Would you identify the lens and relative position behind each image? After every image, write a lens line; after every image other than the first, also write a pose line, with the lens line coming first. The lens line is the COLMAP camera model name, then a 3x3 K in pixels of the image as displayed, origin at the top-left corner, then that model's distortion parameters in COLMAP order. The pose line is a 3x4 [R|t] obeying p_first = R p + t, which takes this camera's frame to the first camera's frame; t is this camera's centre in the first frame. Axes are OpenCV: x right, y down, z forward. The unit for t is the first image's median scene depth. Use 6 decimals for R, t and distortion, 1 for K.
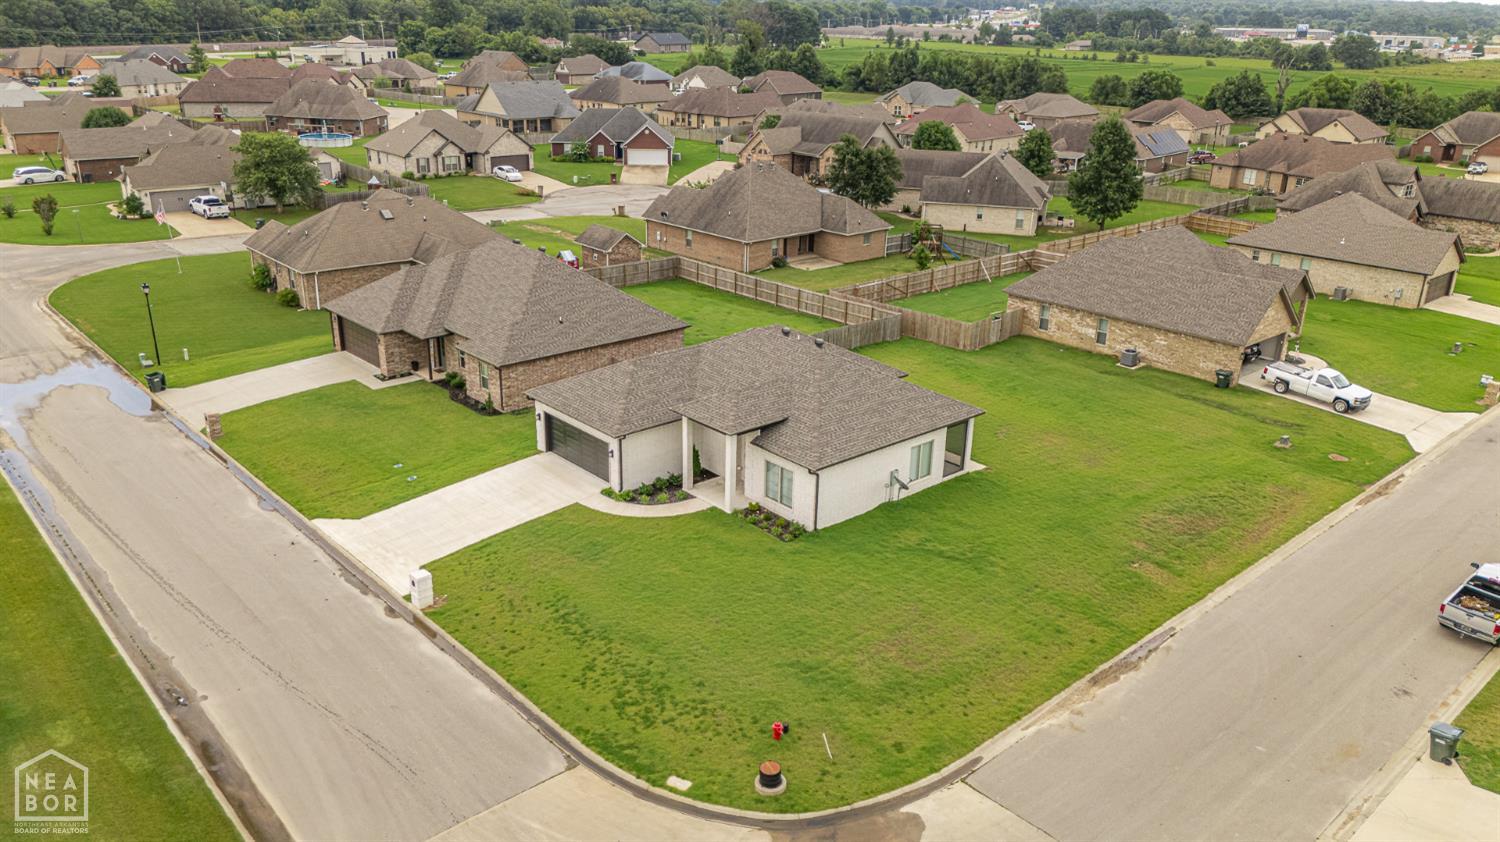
lens RADIAL K [[1105.0, 0, 748.7], [0, 1105.0, 425.1], [0, 0, 1]] dist [0.052046, -0.046354]
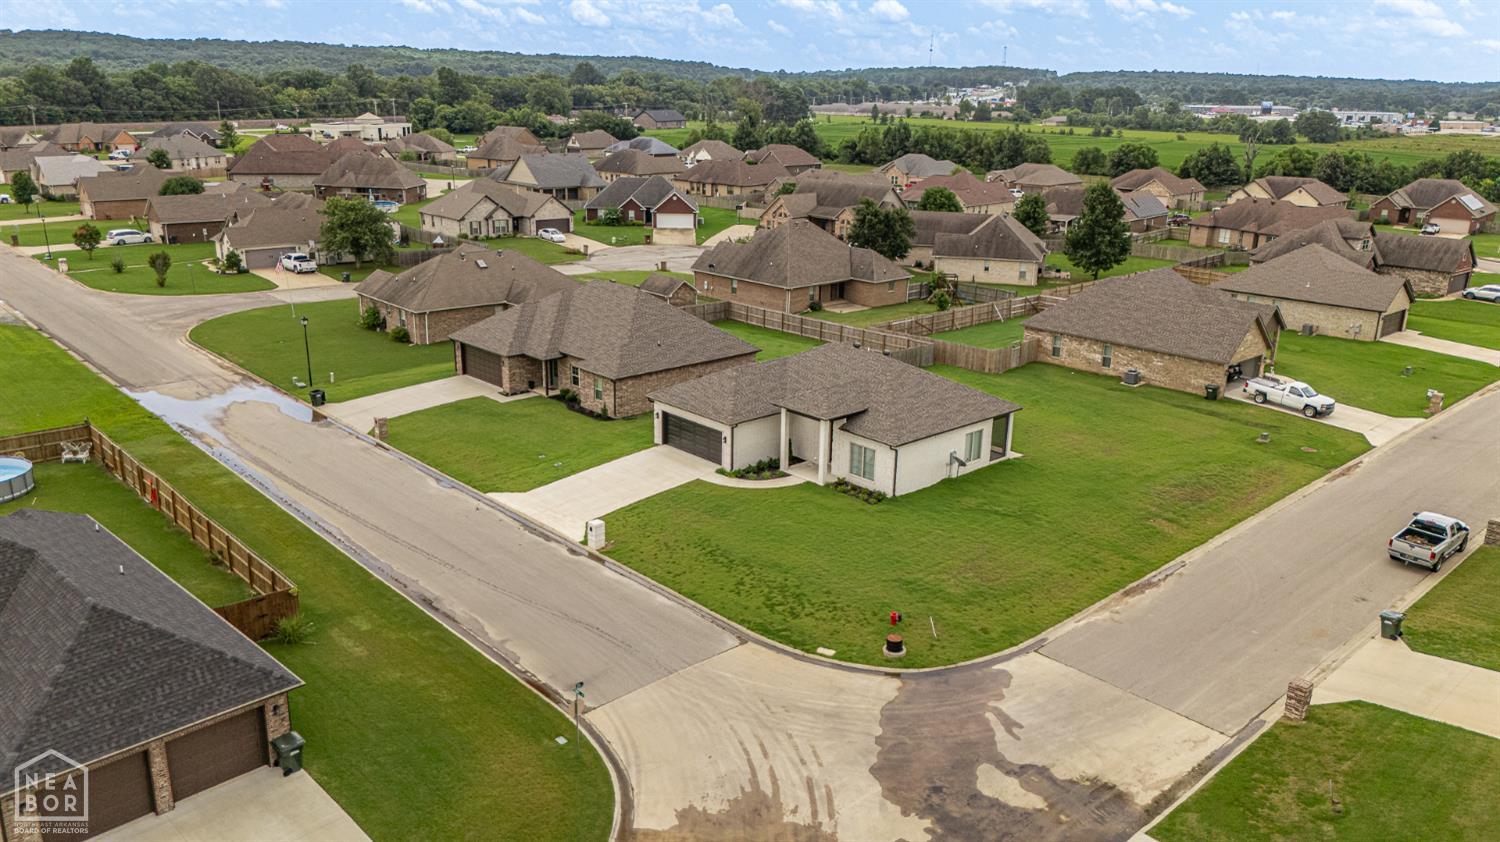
lens RADIAL K [[1105.0, 0, 748.7], [0, 1105.0, 422.1], [0, 0, 1]] dist [0.052046, -0.046354]
pose [[0.999861, -0.005898, 0.015563, -0.065610], [0.006898, 0.997857, -0.065061, 0.048818], [-0.015146, 0.065159, 0.997760, -0.133474]]
